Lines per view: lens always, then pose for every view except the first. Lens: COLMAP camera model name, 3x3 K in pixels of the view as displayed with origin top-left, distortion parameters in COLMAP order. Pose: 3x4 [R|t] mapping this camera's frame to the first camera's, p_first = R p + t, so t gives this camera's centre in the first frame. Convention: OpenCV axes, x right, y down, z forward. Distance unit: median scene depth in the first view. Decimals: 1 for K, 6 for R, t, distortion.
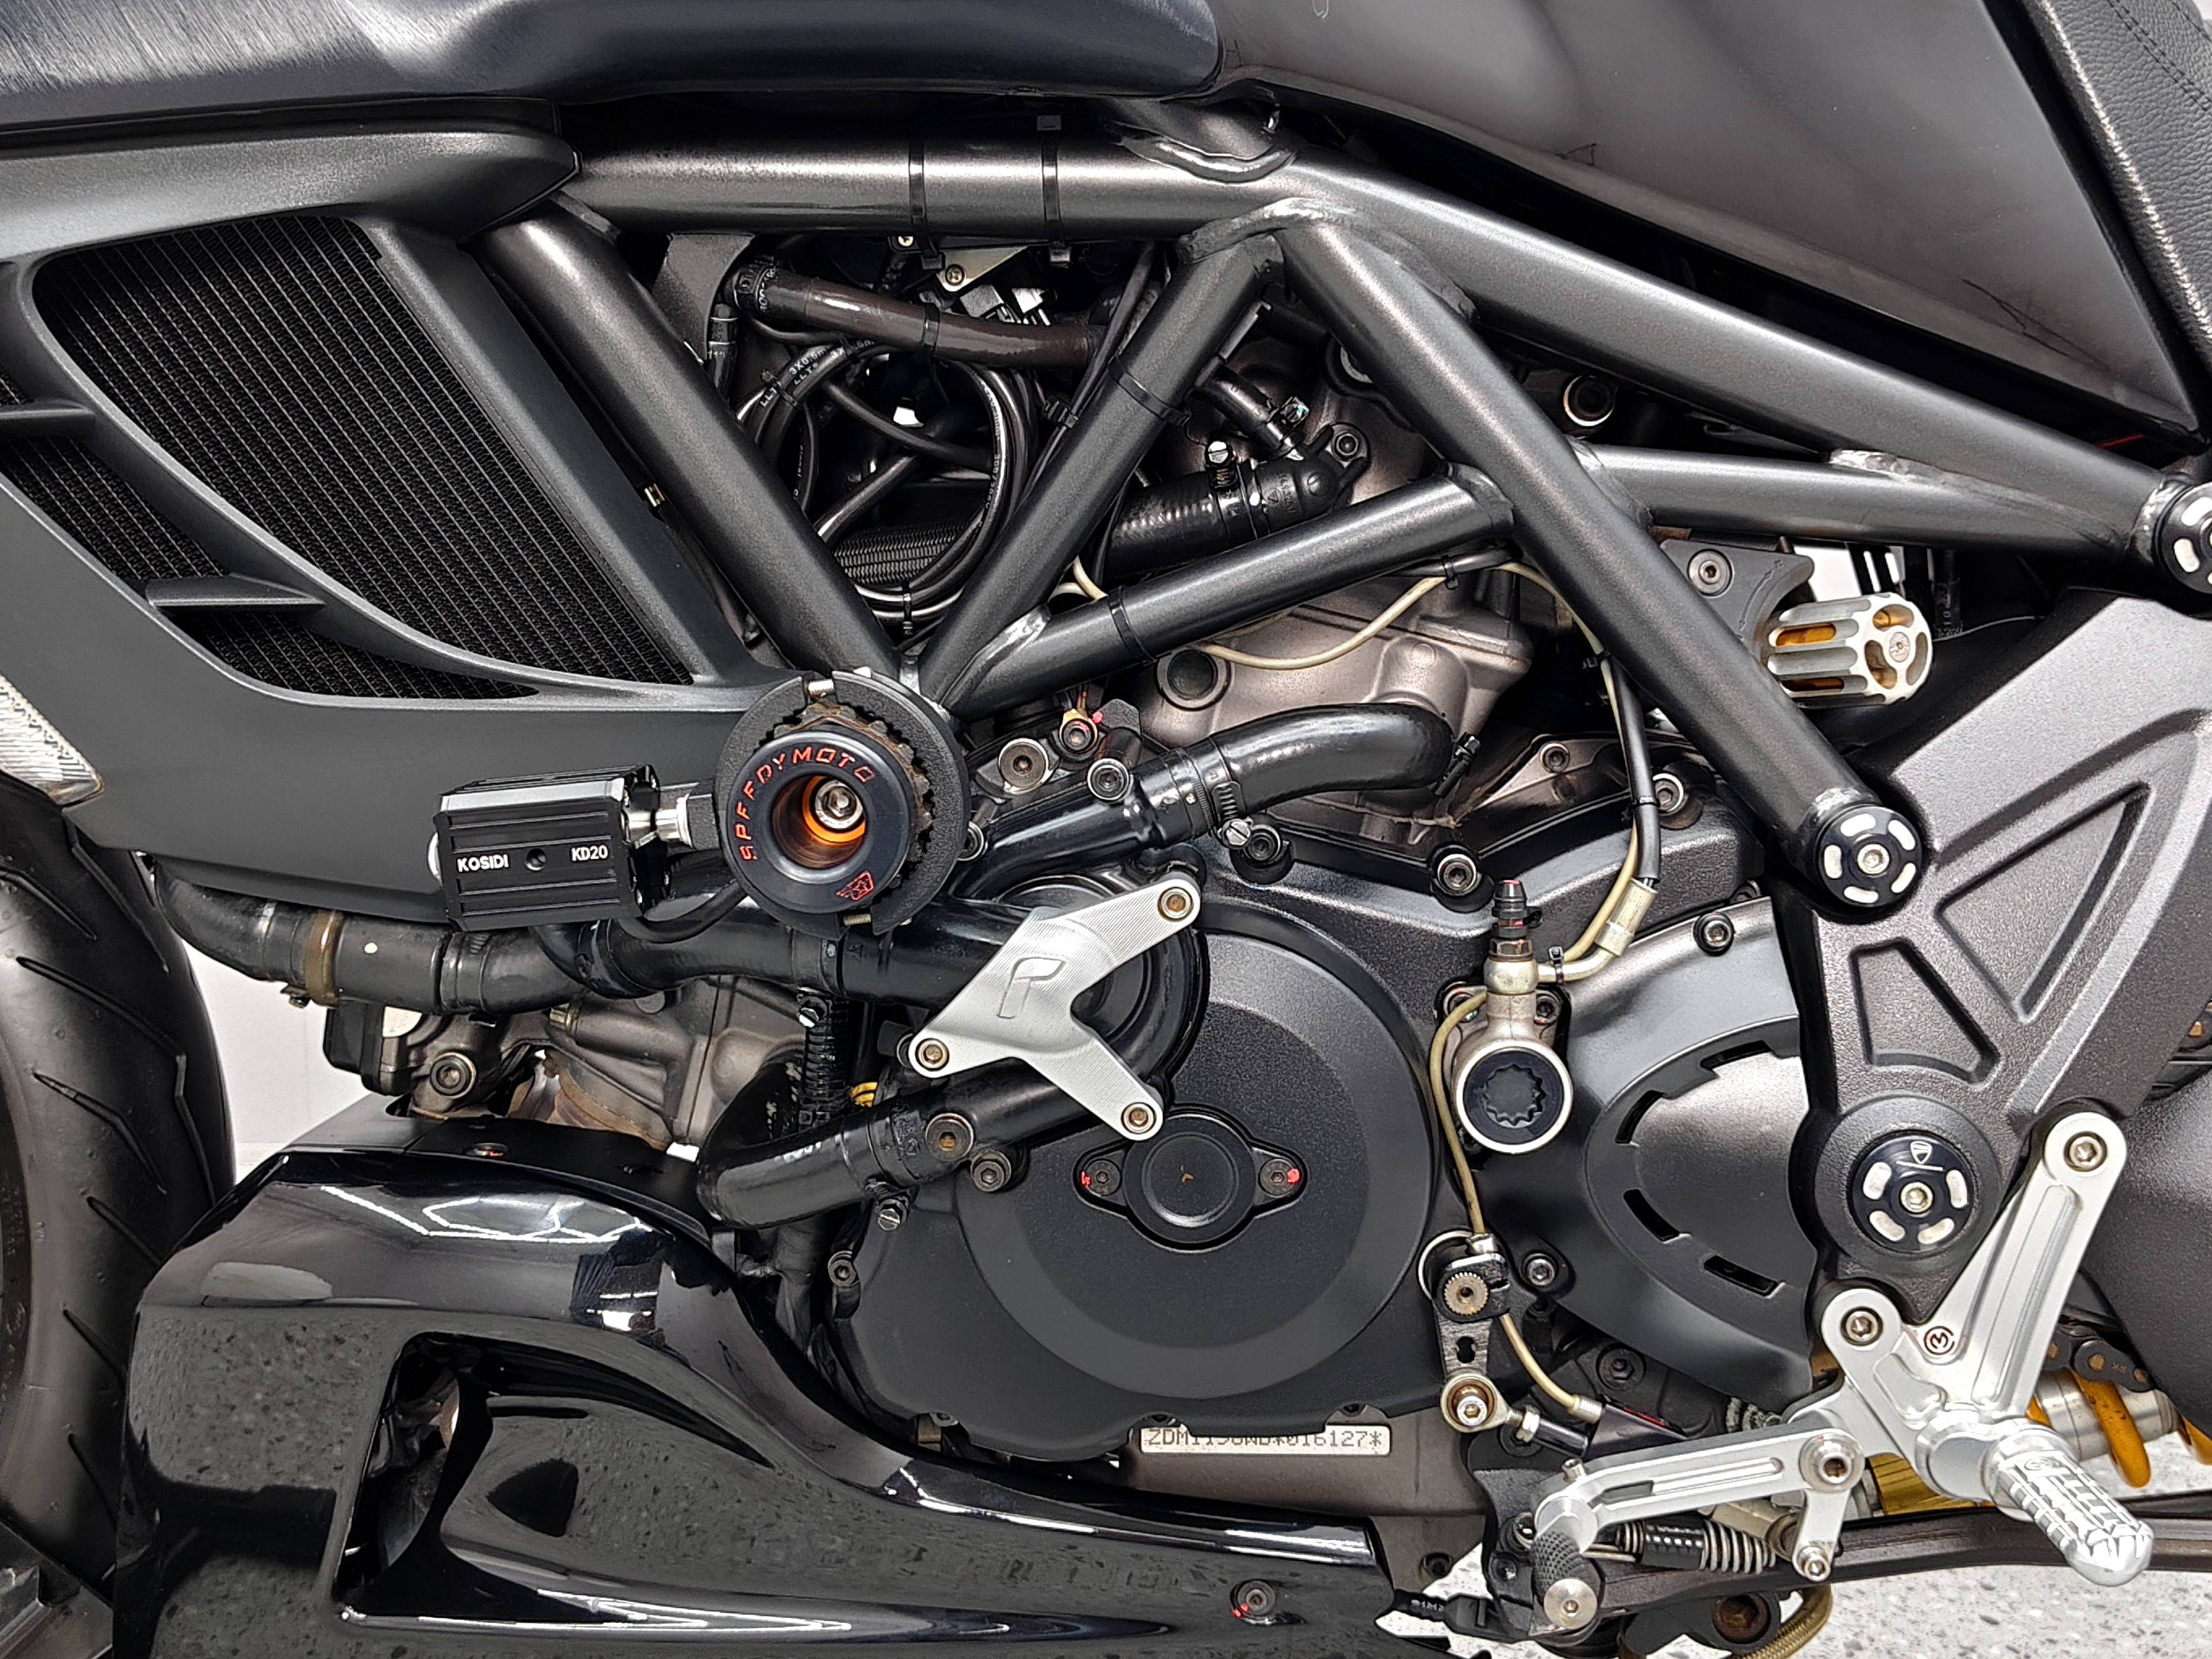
lens RADIAL K [[2284.1, 0, 1101.0], [0, 2284.1, 830.2], [0, 0, 1]] dist [0.027323, 0.000000]
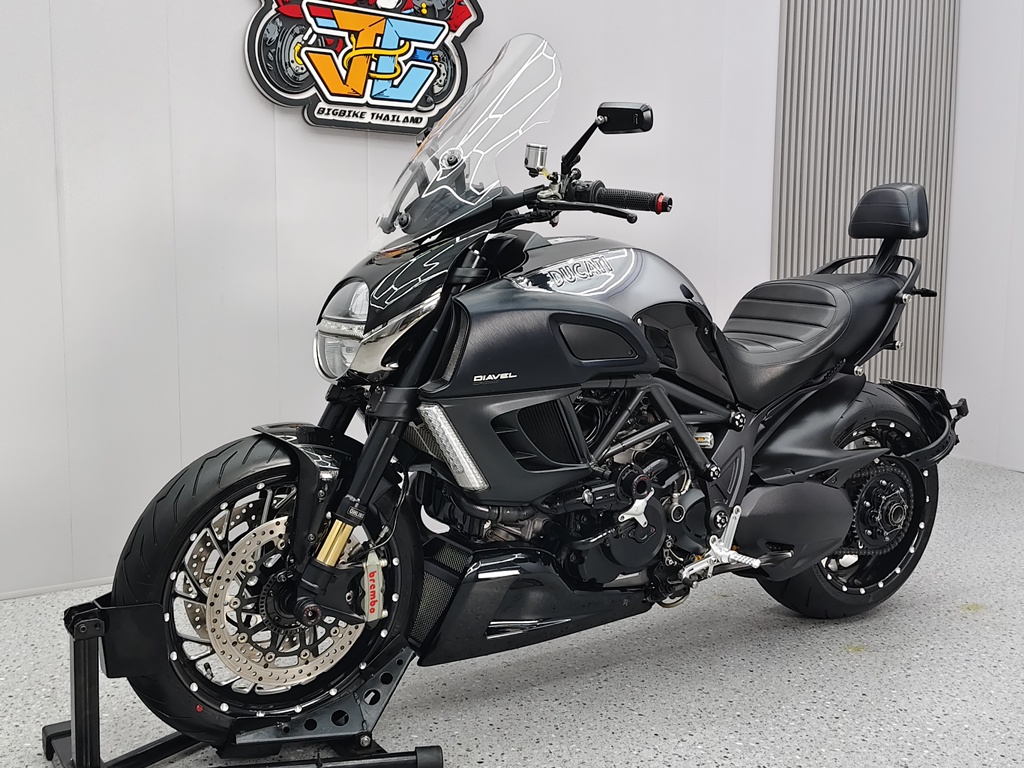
lens RADIAL K [[1057.4, 0, 519.1], [0, 1057.4, 378.0], [0, 0, 1]] dist [0.027323, 0.000000]
pose [[0.804158, -0.049576, 0.592345, -1.972096], [0.044691, 0.998738, 0.022917, -0.364856], [-0.592733, 0.008043, 0.805359, -1.198542]]
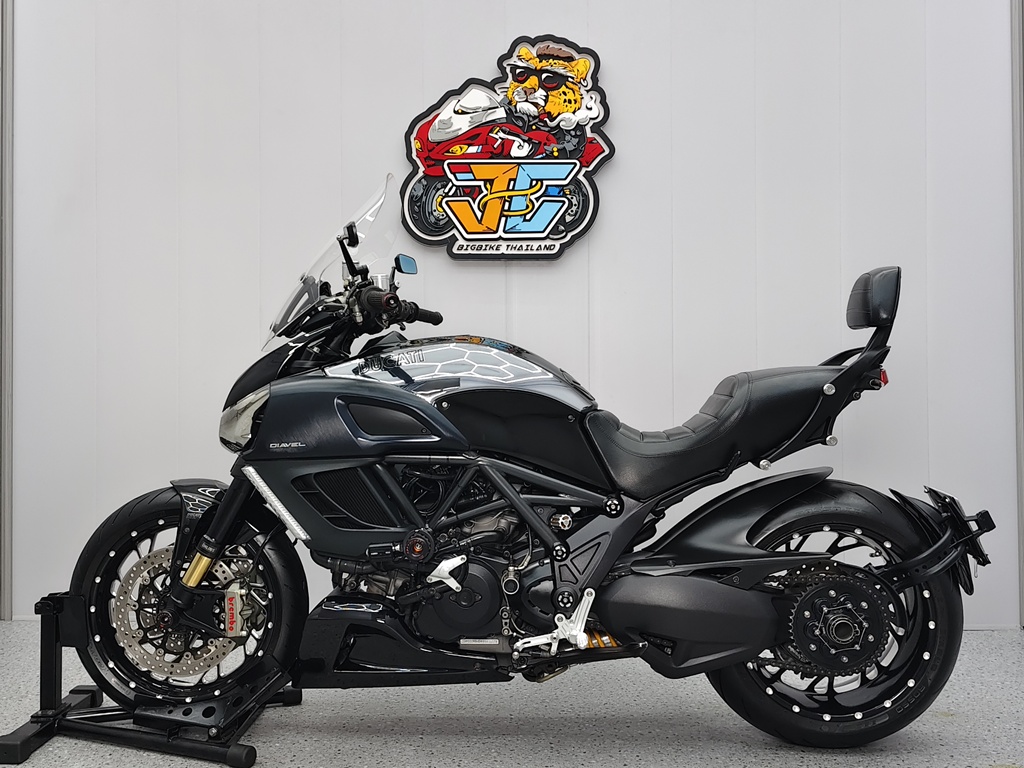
lens RADIAL K [[1057.4, 0, 512.9], [0, 1057.4, 386.7], [0, 0, 1]] dist [0.027323, 0.000000]
pose [[0.999836, 0.006856, 0.016739, 0.124289], [-0.004907, 0.993488, -0.113828, -0.124235], [-0.017411, 0.113727, 0.993359, -2.315785]]
